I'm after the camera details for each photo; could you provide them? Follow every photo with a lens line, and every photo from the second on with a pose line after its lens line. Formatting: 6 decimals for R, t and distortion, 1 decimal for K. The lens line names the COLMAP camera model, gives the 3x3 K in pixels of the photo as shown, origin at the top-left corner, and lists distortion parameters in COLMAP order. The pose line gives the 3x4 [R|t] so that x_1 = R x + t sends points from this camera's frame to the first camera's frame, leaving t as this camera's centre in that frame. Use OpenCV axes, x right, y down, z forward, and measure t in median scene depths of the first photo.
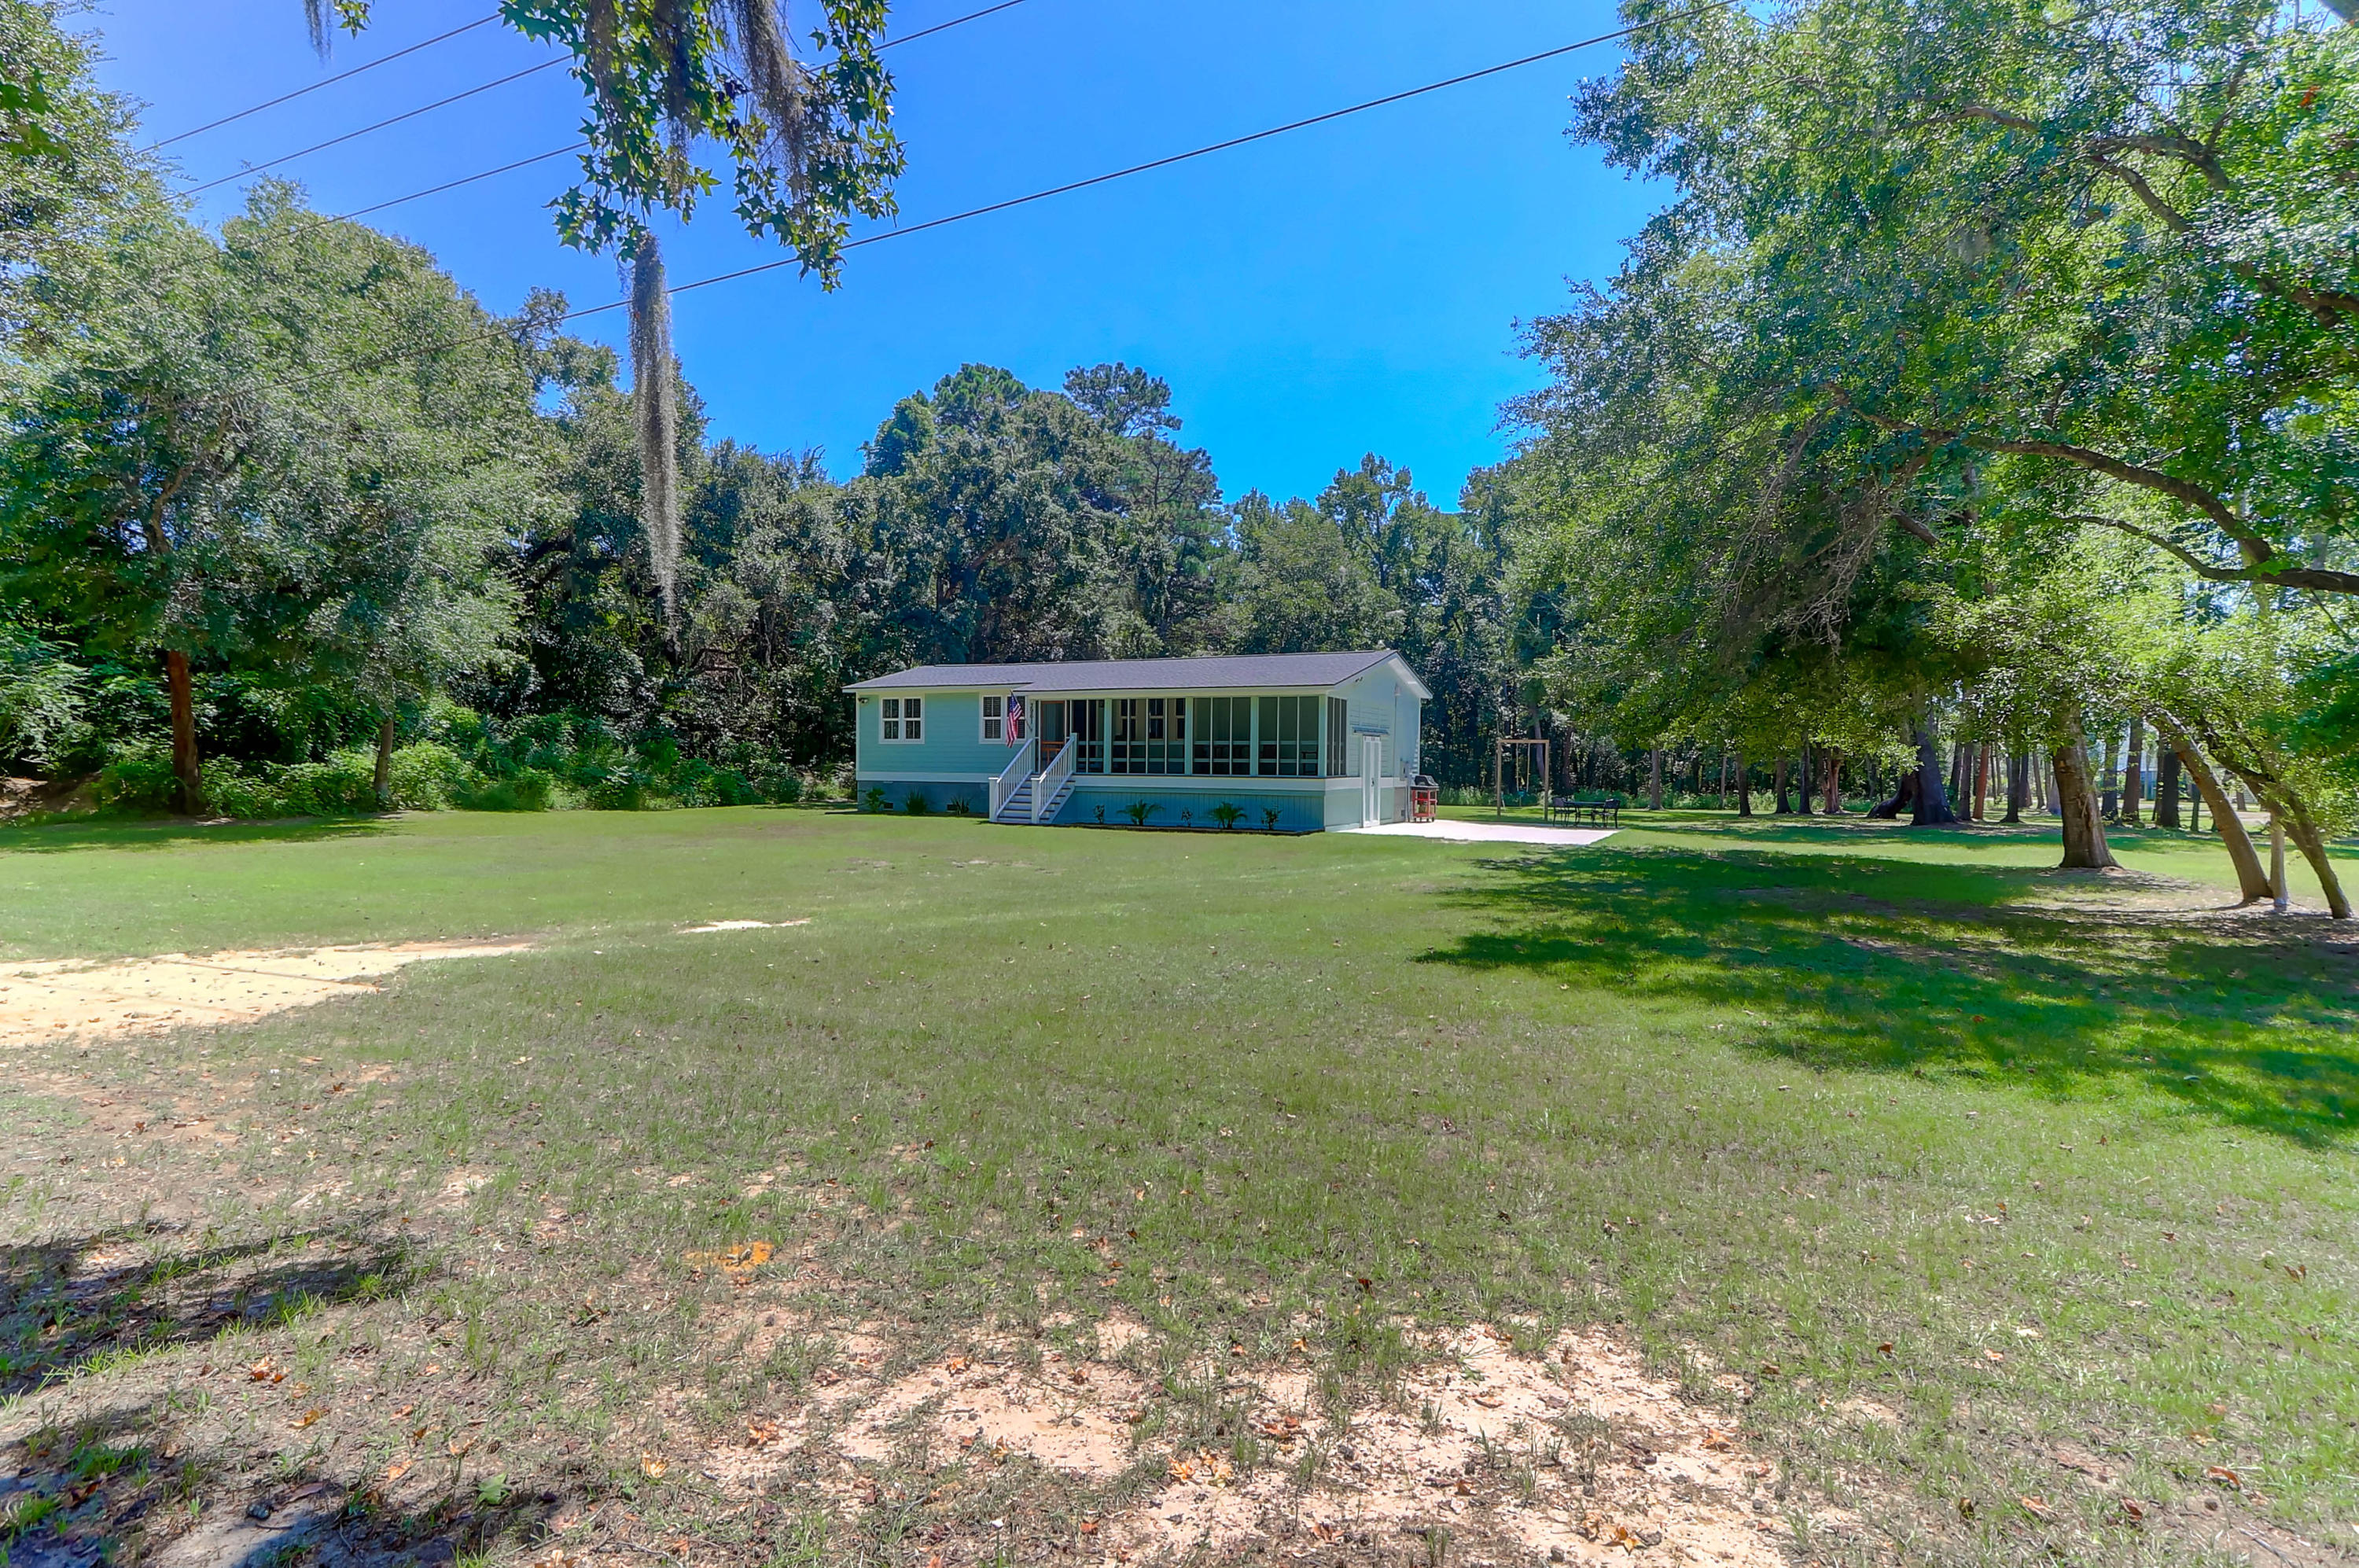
lens RADIAL K [[1150.4, 0, 1179.5], [0, 1150.4, 784.0], [0, 0, 1]] dist [0.034335, 0.000008]
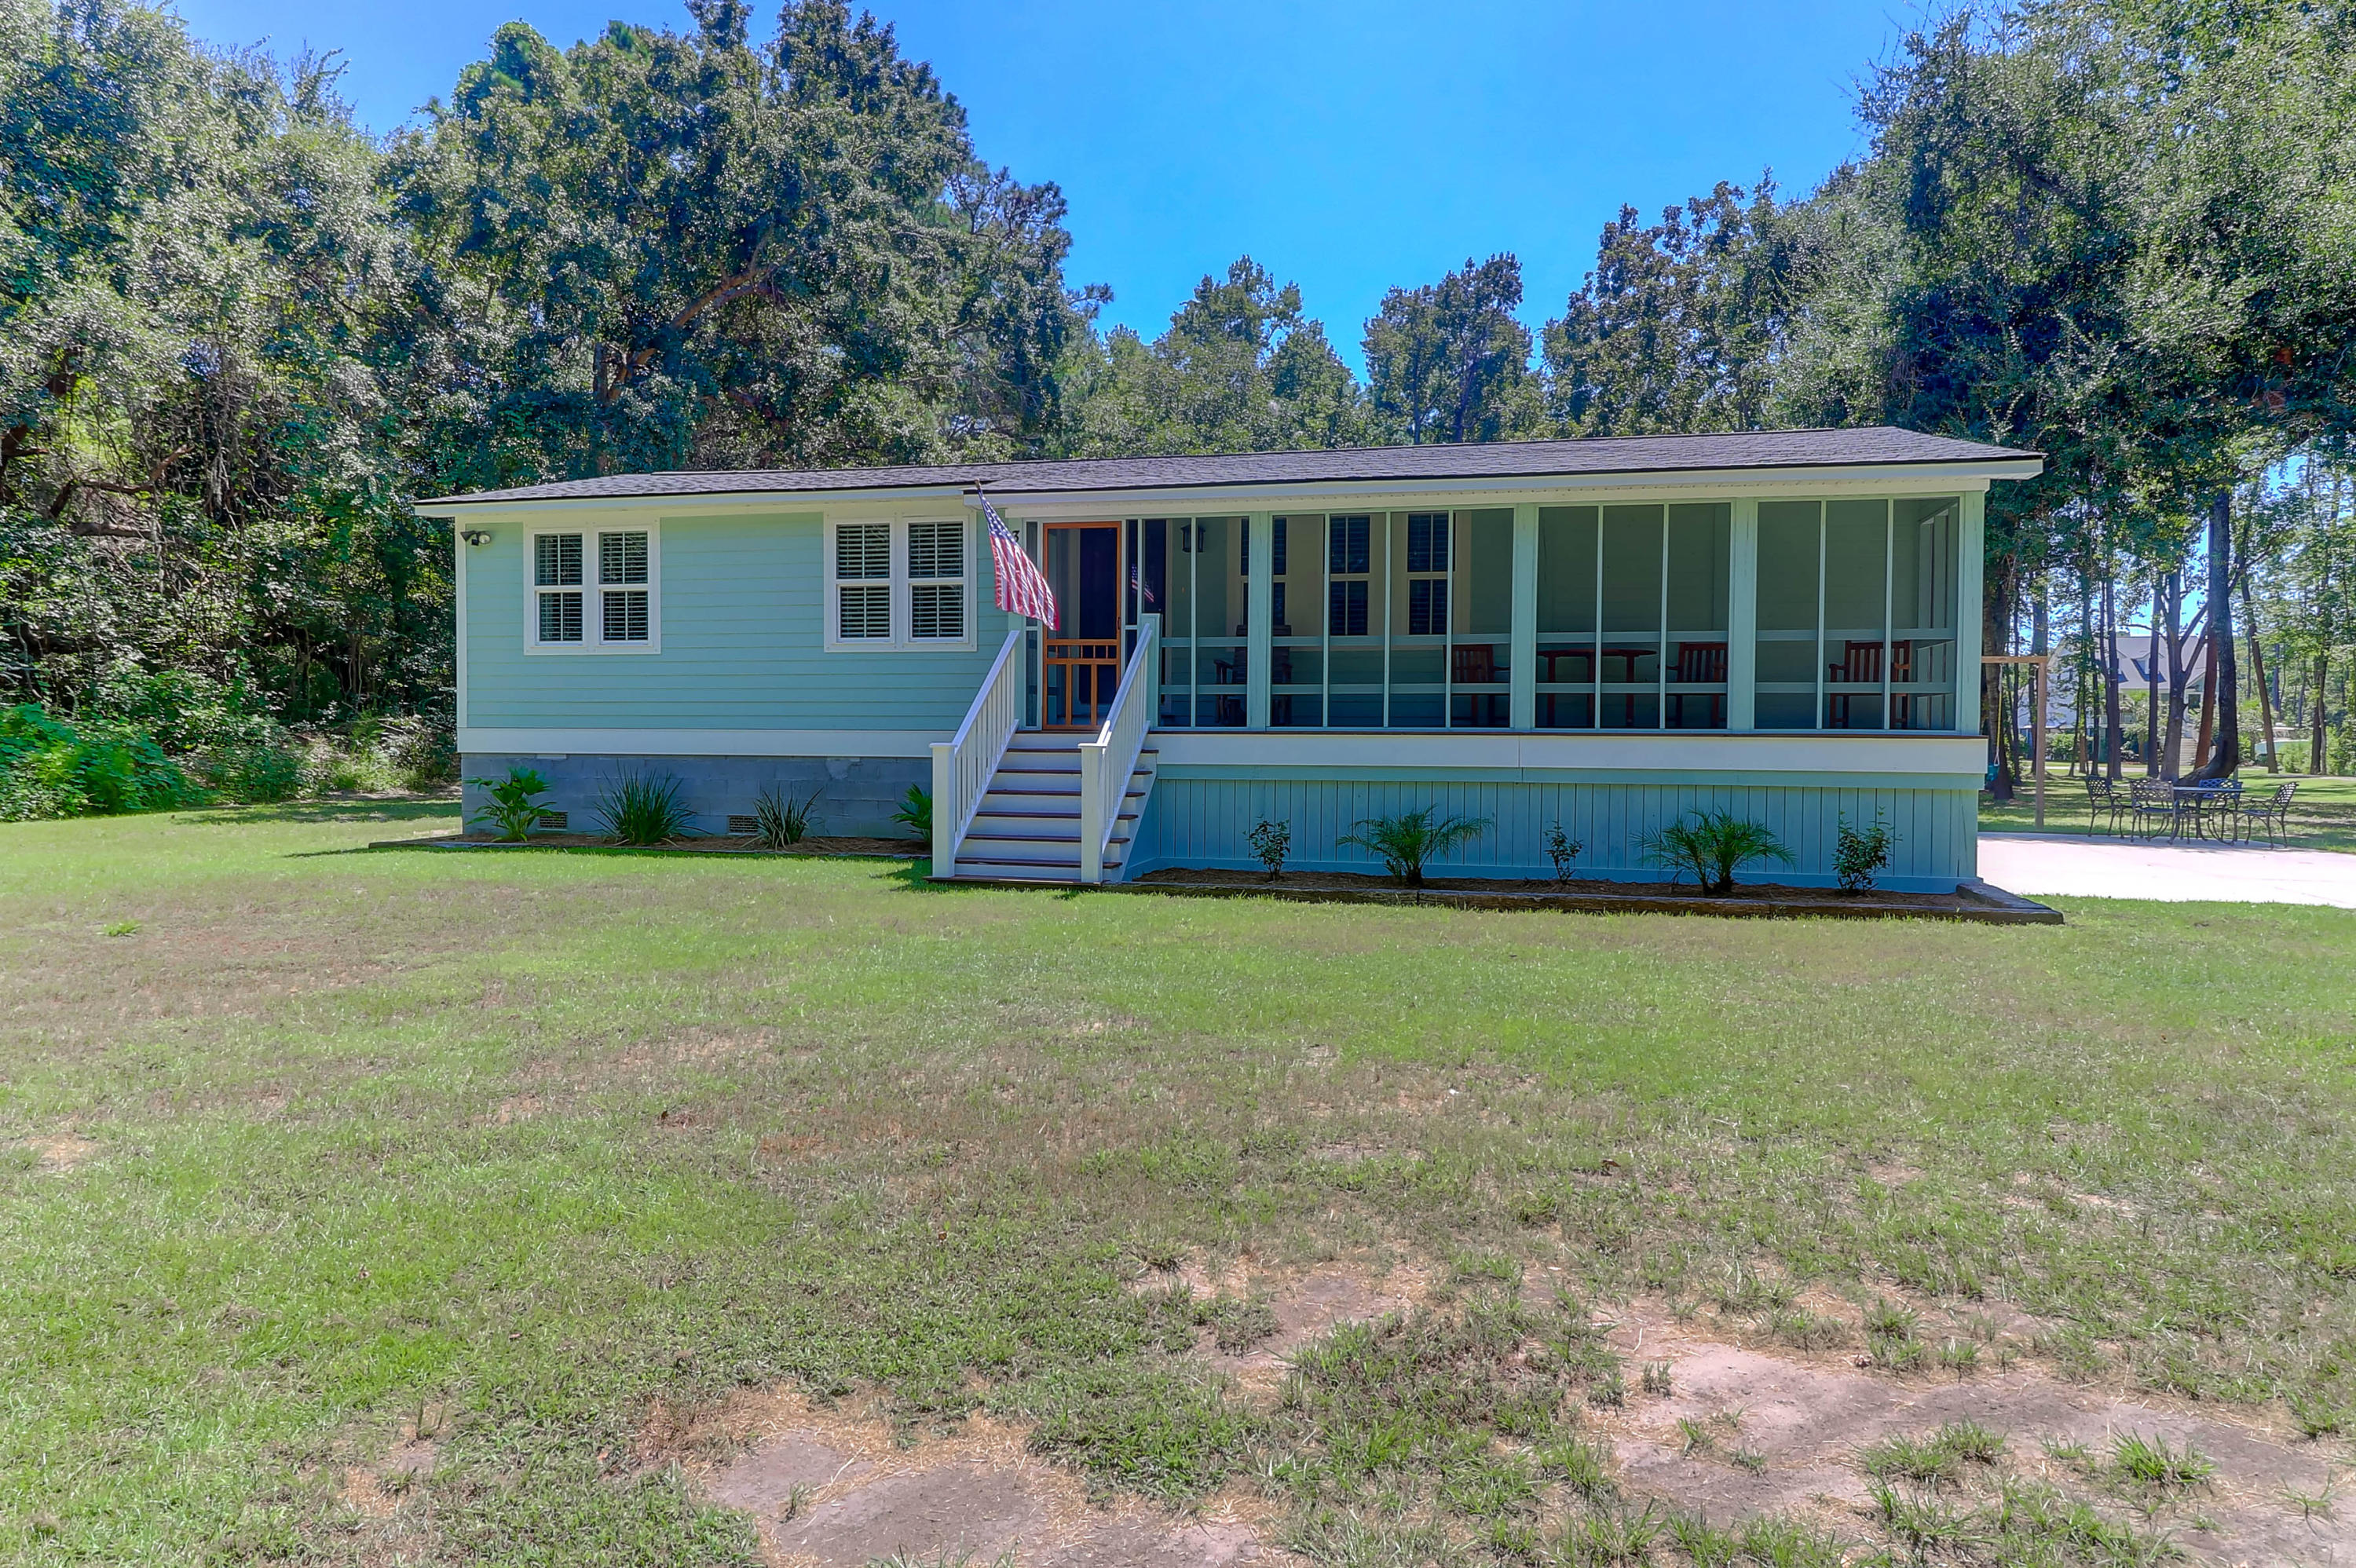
lens RADIAL K [[1455.8, 0, 1184.0], [0, 1455.8, 775.9], [0, 0, 1]] dist [0.002659, 0.001485]
pose [[0.975077, -0.010094, 0.221637, -0.124530], [0.006730, 0.999851, 0.015925, -0.001345], [-0.221764, -0.014037, 0.974999, 0.389337]]
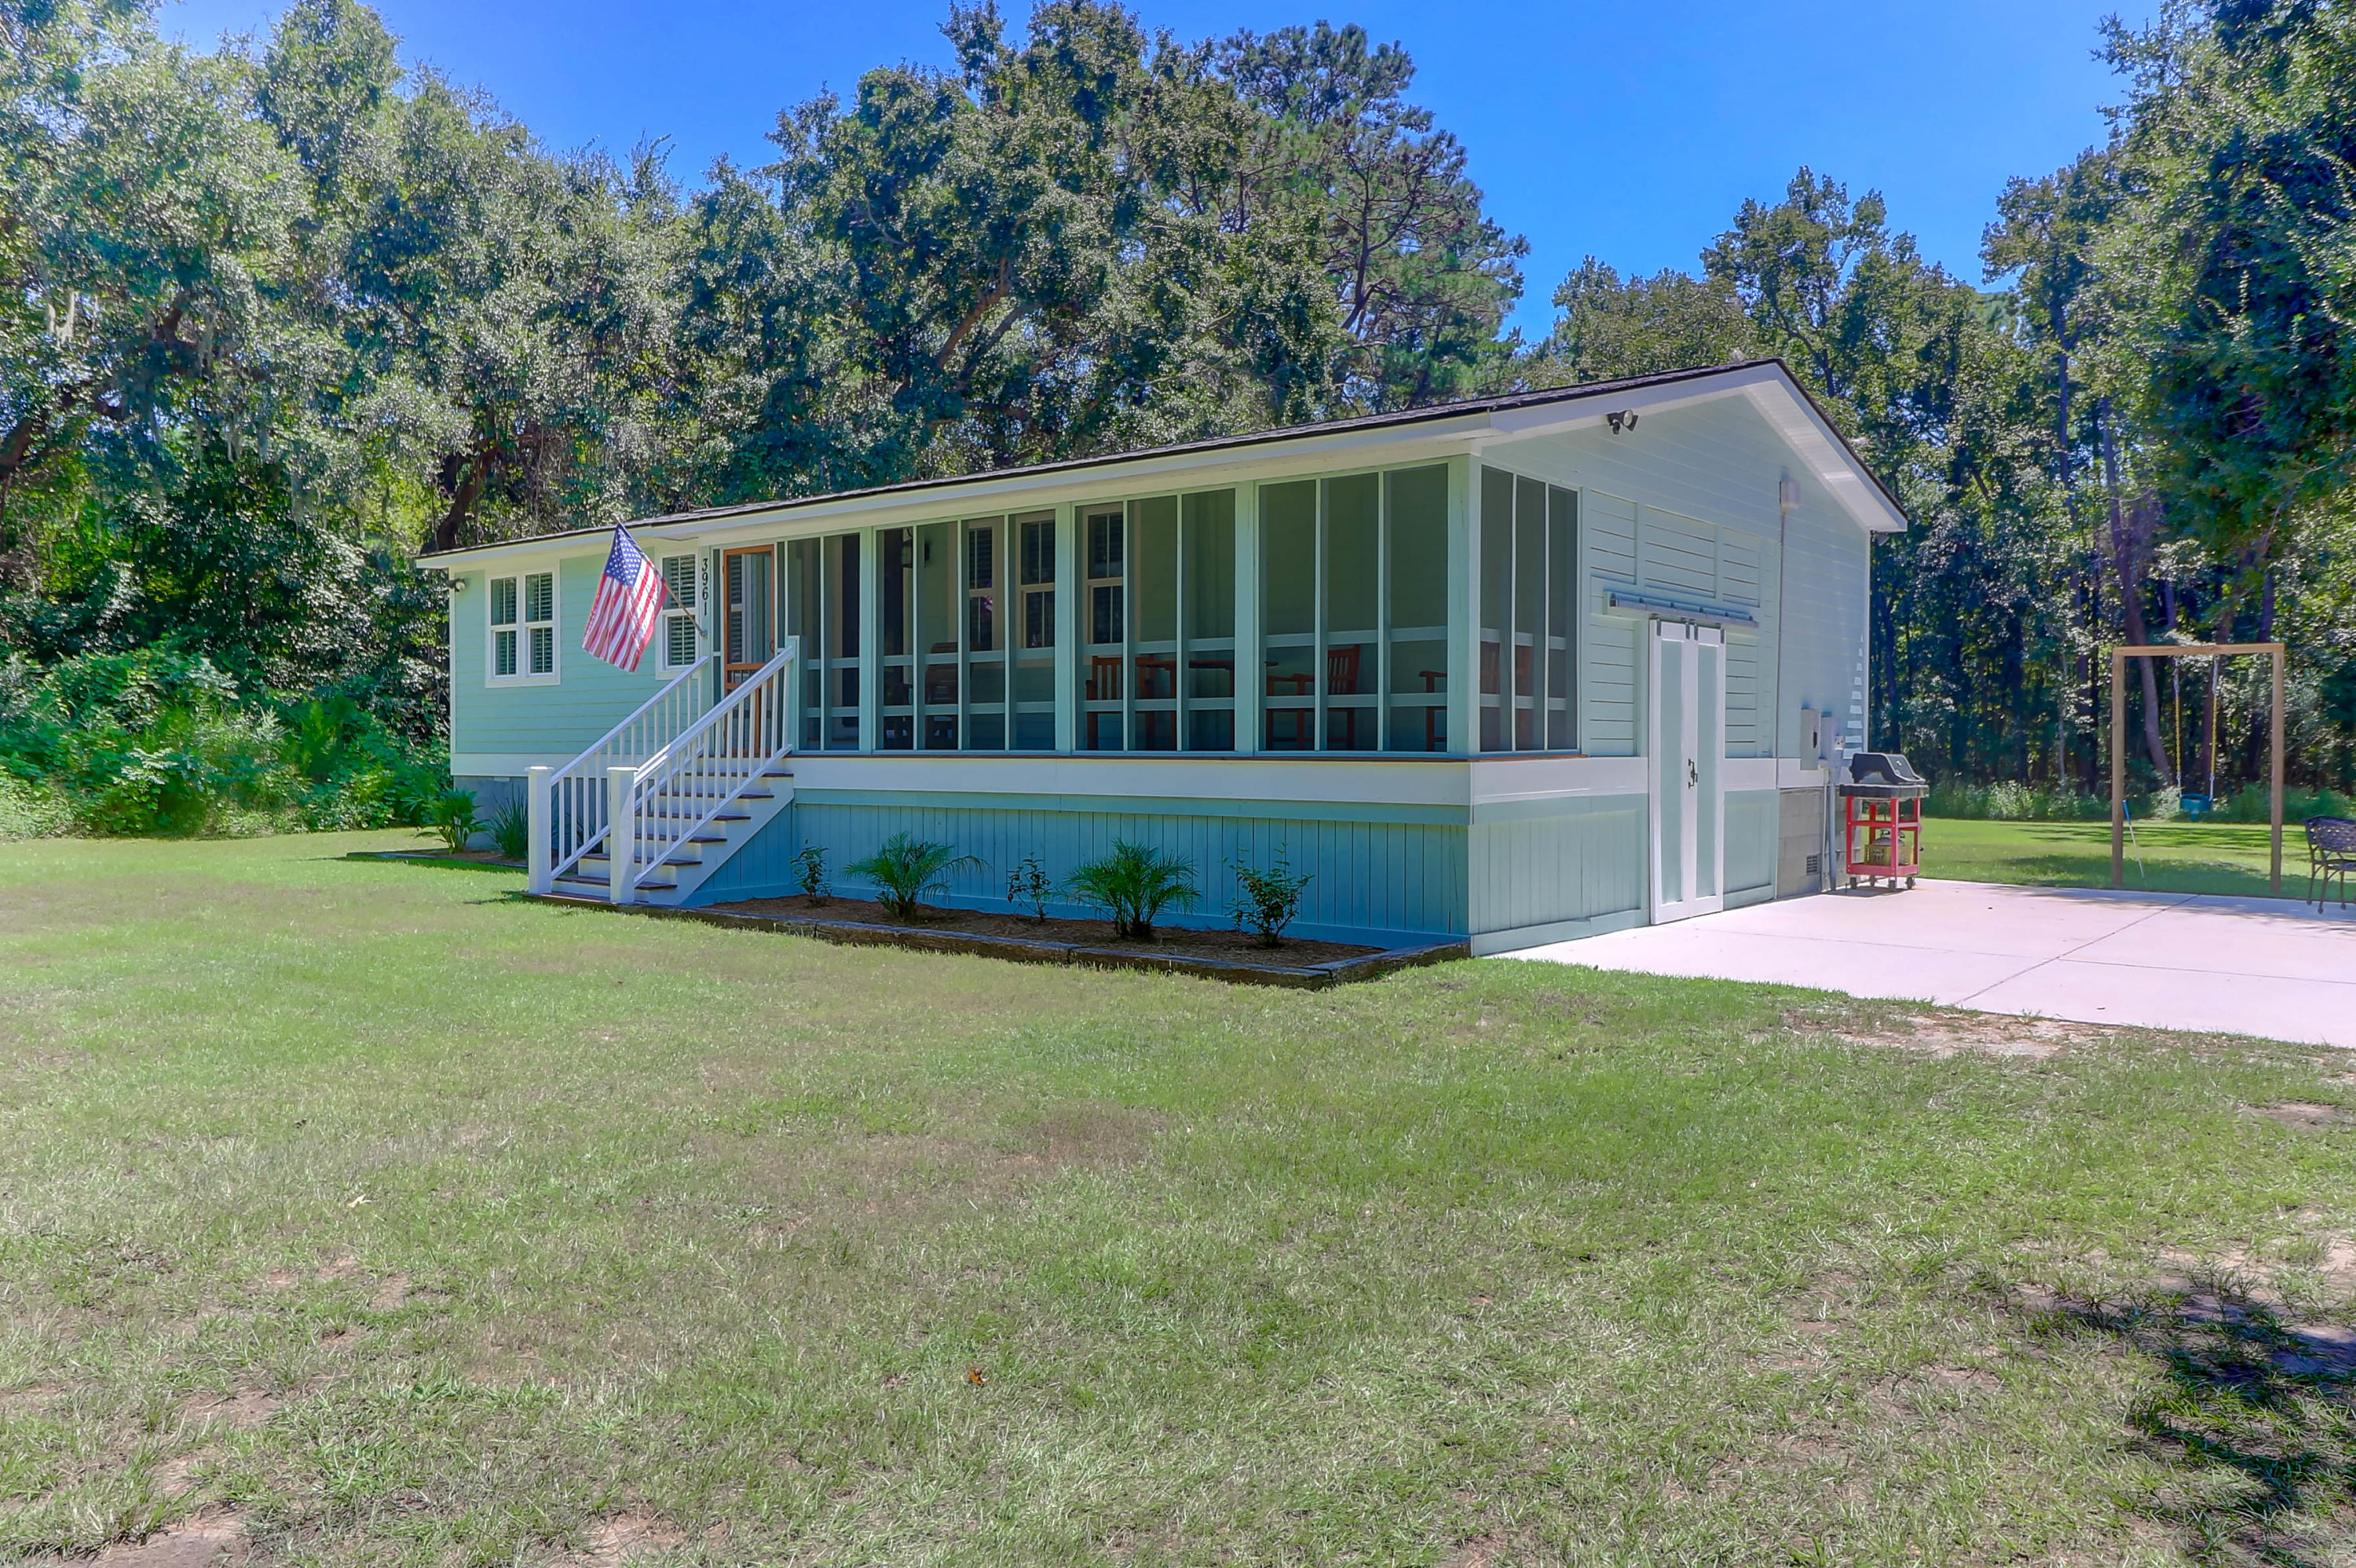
lens RADIAL K [[1662.0, 0, 1180.8], [0, 1662.0, 769.4], [0, 0, 1]] dist [0.002073, -0.001191]
pose [[0.977557, -0.005498, -0.210600, 0.087782], [0.004349, 0.999973, -0.005916, -0.000597], [0.210626, 0.004867, 0.977555, 0.369451]]
